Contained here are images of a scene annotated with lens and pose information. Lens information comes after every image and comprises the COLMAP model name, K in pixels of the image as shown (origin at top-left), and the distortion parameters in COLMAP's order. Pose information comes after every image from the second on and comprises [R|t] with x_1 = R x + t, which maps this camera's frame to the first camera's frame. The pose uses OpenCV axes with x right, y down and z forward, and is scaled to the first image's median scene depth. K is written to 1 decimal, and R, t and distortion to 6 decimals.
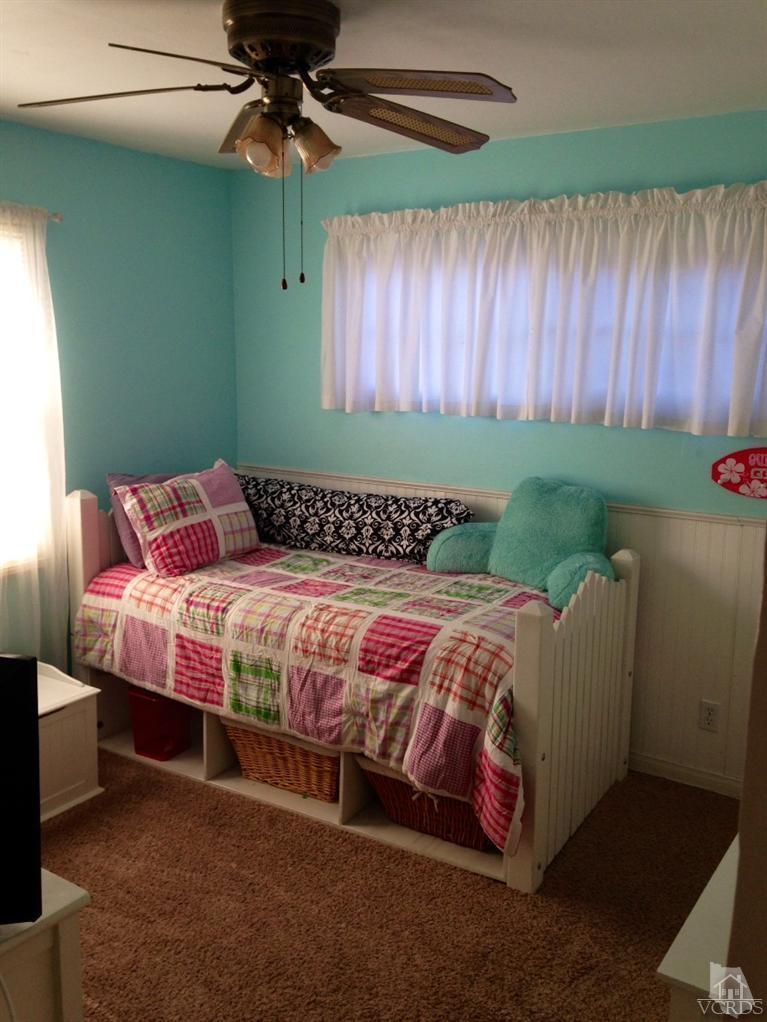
lens RADIAL K [[955.6, 0, 381.3], [0, 955.6, 490.8], [0, 0, 1]] dist [0.120417, -0.000681]
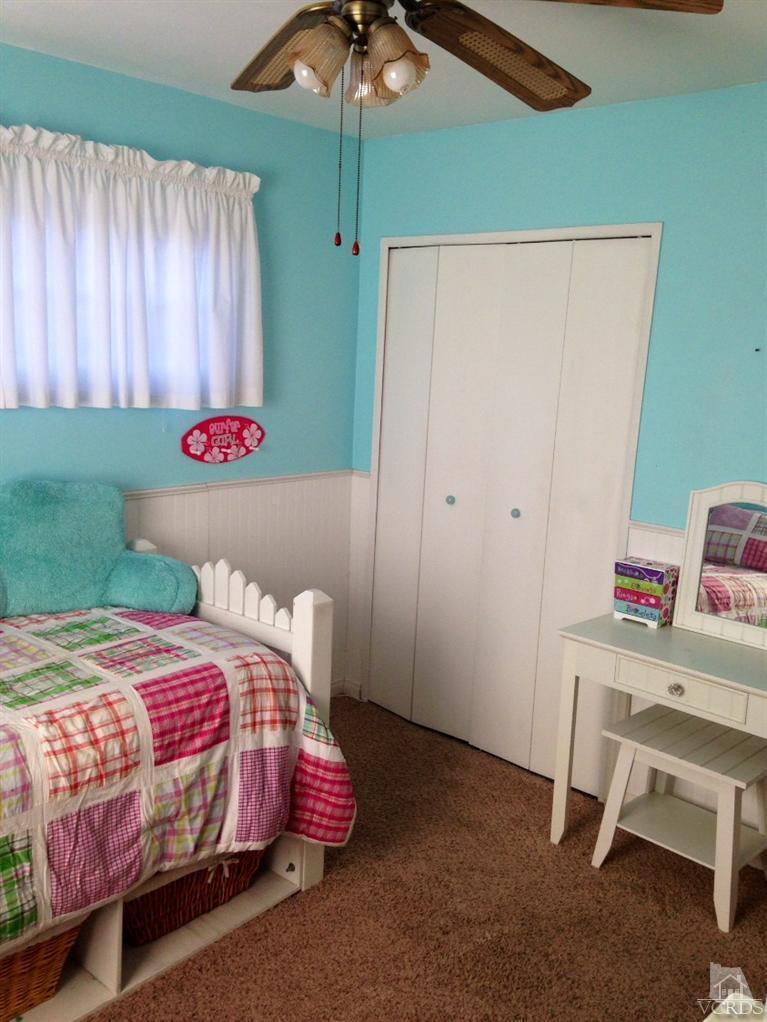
lens RADIAL K [[915.2, 0, 386.2], [0, 915.2, 511.8], [0, 0, 1]] dist [0.209852, -0.319139]
pose [[0.179290, -0.192169, 0.964845, -0.641778], [0.124720, 0.977264, 0.171466, -0.101707], [-0.975859, 0.089594, 0.199181, 0.668709]]
